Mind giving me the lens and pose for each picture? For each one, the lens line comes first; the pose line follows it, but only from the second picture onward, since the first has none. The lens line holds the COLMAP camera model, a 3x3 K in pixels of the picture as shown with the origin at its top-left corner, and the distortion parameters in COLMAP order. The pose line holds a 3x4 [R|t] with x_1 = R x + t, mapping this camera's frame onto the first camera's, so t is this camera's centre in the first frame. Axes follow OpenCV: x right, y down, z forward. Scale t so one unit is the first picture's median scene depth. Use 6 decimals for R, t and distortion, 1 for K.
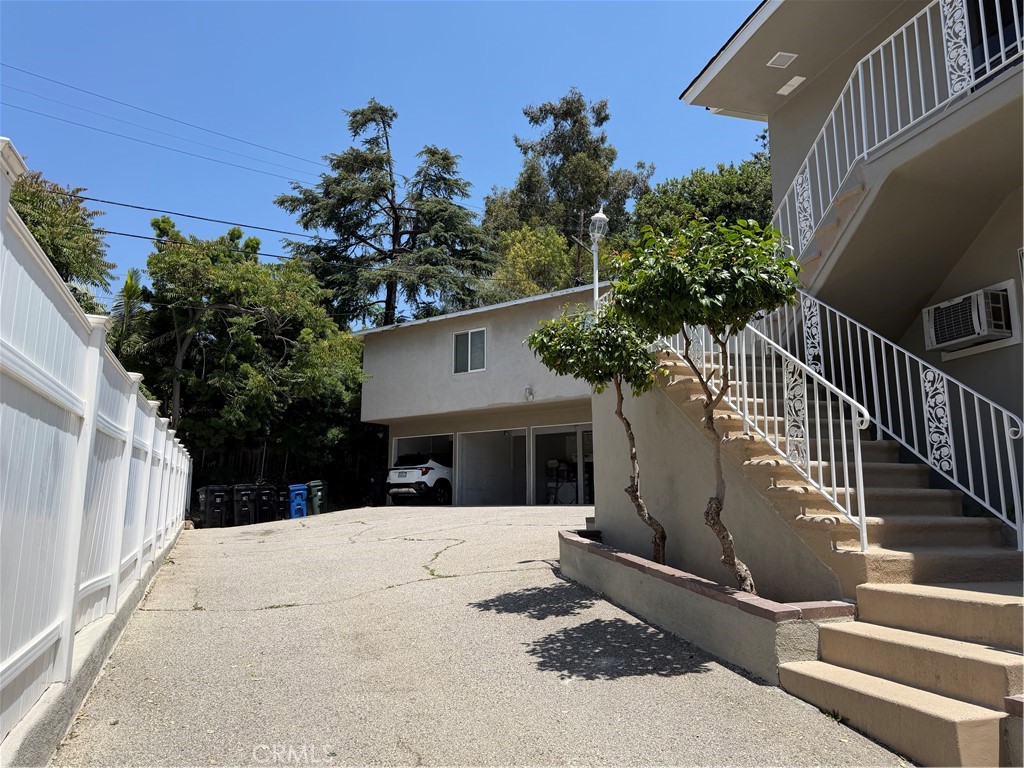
lens RADIAL K [[725.0, 0, 512.2], [0, 725.0, 384.6], [0, 0, 1]] dist [0.002785, -0.002421]
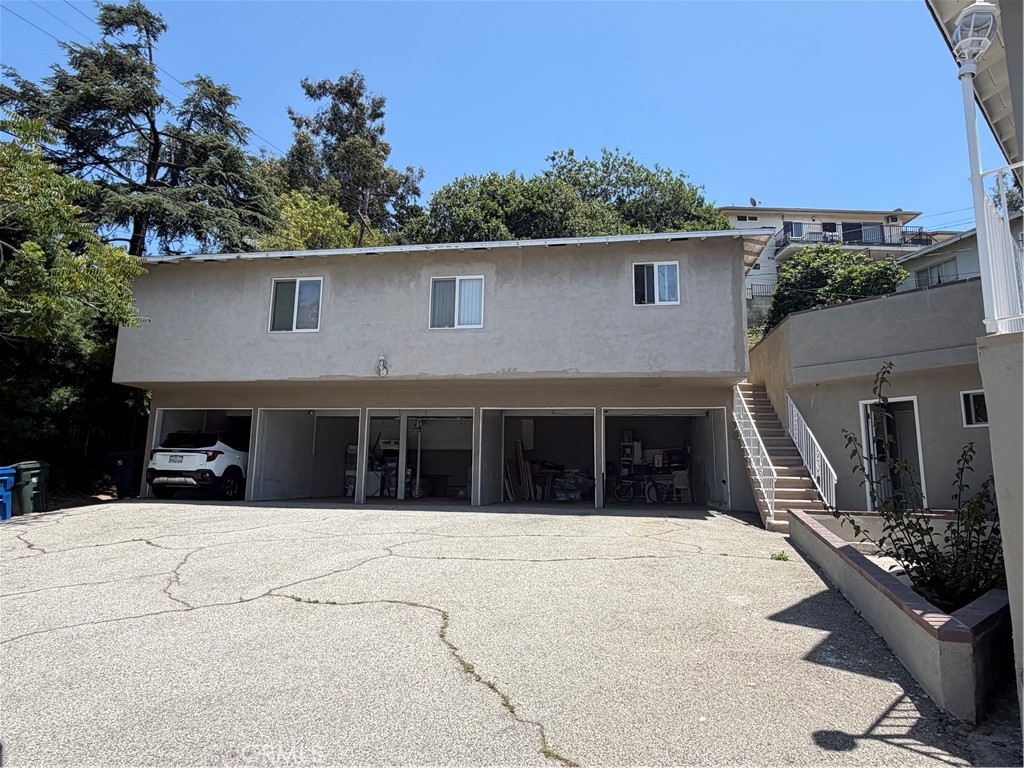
lens RADIAL K [[601.3, 0, 511.1], [0, 601.3, 392.4], [0, 0, 1]] dist [-0.035833, 0.005976]
pose [[0.884950, 0.086781, 0.457528, -0.080044], [-0.097223, 0.995262, -0.000727, 0.014533], [-0.455424, -0.043839, 0.889195, 0.187001]]
